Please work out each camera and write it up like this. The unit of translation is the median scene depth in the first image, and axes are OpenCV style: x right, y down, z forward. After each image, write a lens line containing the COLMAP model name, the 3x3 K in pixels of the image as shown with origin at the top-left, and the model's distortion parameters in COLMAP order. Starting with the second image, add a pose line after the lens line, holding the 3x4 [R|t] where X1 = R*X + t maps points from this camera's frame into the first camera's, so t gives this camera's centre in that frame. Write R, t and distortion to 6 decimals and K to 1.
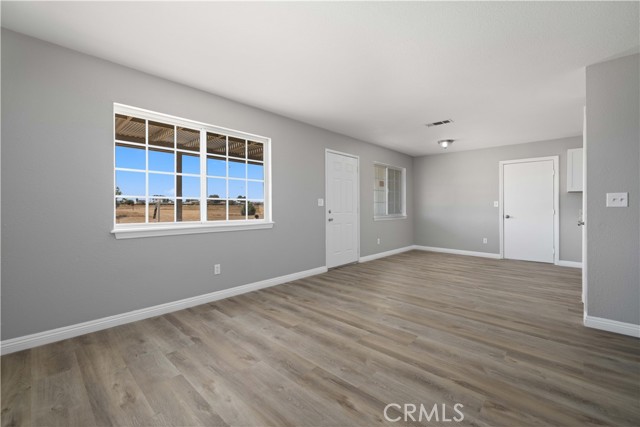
lens RADIAL K [[271.2, 0, 314.6], [0, 271.2, 208.8], [0, 0, 1]] dist [0.000854, -0.000230]
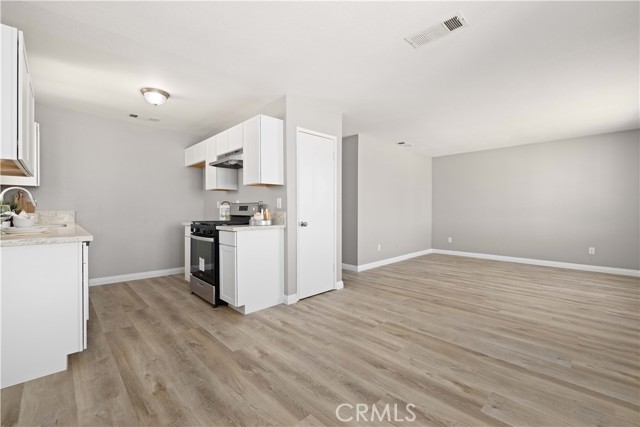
lens RADIAL K [[271.2, 0, 314.4], [0, 271.2, 211.6], [0, 0, 1]] dist [0.000854, -0.000230]
pose [[-0.998826, -0.004185, 0.048261, 1.046110], [-0.003533, 0.999901, 0.013586, -0.011126], [-0.048313, 0.013400, -0.998742, 2.419075]]
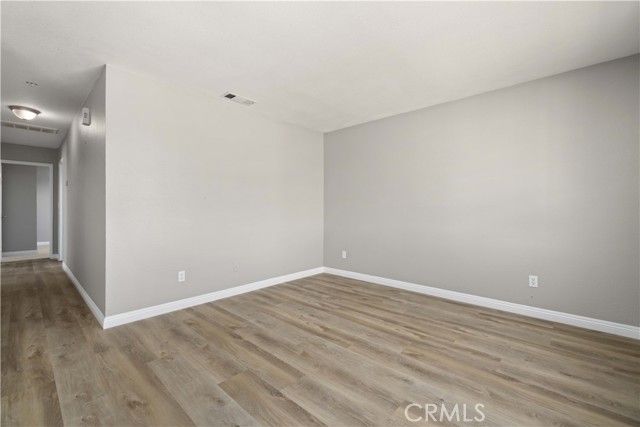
lens RADIAL K [[271.2, 0, 314.4], [0, 271.2, 211.5], [0, 0, 1]] dist [0.000854, -0.000230]
pose [[-0.999877, -0.005543, -0.014661, 0.118733], [-0.005746, 0.999888, 0.013814, -0.008152], [0.014583, 0.013896, -0.999797, 1.529257]]
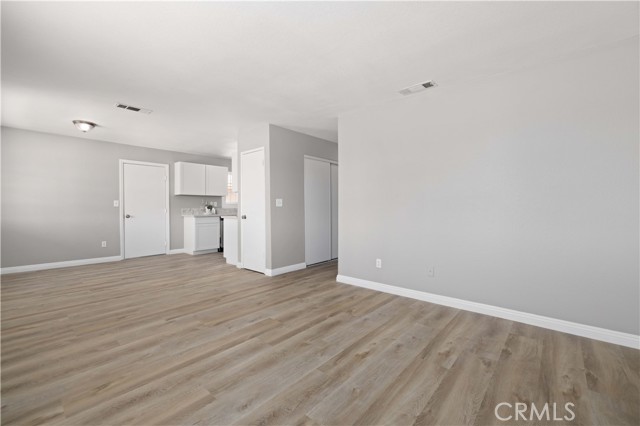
lens RADIAL K [[271.2, 0, 320.2], [0, 271.2, 208.5], [0, 0, 1]] dist [0.000854, -0.000230]
pose [[-0.043821, -0.006648, 0.999017, -0.693137], [0.006312, 0.999956, 0.006931, -0.004860], [-0.999019, 0.006610, -0.043778, 0.735455]]
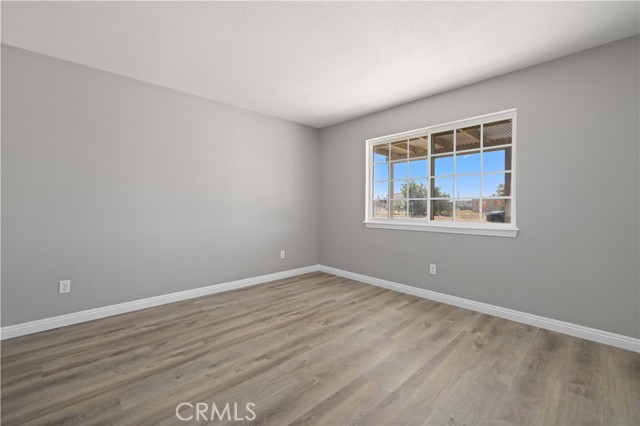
lens RADIAL K [[271.2, 0, 319.9], [0, 271.2, 208.5], [0, 0, 1]] dist [0.000854, -0.000230]
pose [[-0.048747, 0.004780, -0.998800, 0.803868], [-0.010031, 0.999936, 0.005275, -0.001476], [0.998761, 0.010276, -0.048696, 0.772822]]
